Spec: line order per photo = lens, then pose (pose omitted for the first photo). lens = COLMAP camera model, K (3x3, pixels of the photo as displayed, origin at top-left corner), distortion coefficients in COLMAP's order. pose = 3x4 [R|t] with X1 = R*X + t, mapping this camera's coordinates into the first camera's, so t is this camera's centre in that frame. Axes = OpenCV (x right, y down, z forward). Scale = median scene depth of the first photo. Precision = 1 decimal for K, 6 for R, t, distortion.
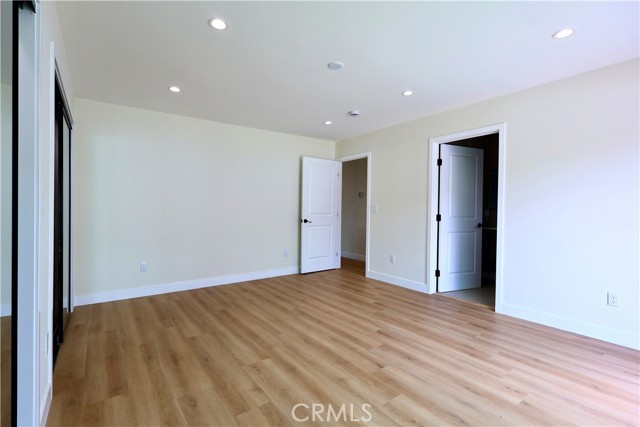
lens RADIAL K [[297.8, 0, 319.4], [0, 297.8, 212.0], [0, 0, 1]] dist [-0.001664, 0.003884]
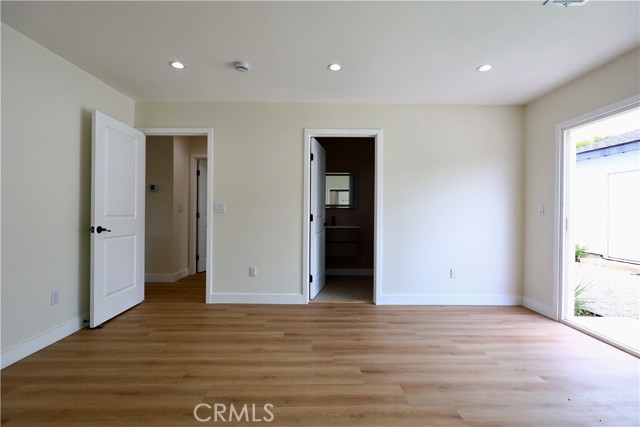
lens RADIAL K [[297.8, 0, 319.4], [0, 297.8, 212.0], [0, 0, 1]] dist [-0.001664, 0.003884]
pose [[0.581489, -0.009717, 0.813496, -0.414934], [0.005283, 0.999953, 0.008168, -0.007422], [-0.813537, -0.000452, 0.581513, 0.572806]]
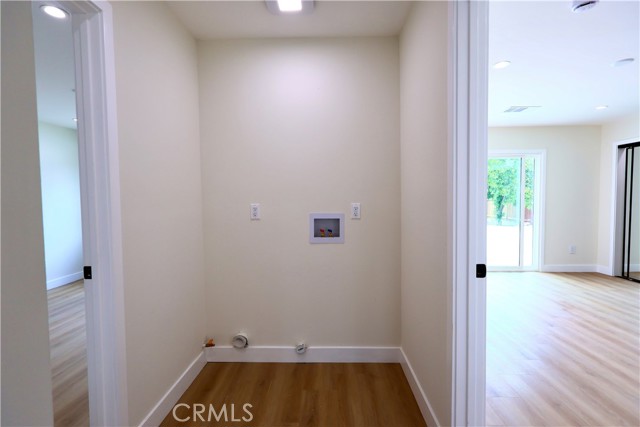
lens RADIAL K [[297.8, 0, 319.4], [0, 297.8, 212.0], [0, 0, 1]] dist [-0.001664, 0.003884]
pose [[-0.787075, -0.025822, 0.616317, 0.181546], [0.008012, 0.998611, 0.052071, -0.051722], [-0.616806, 0.045922, -0.785775, 2.017805]]
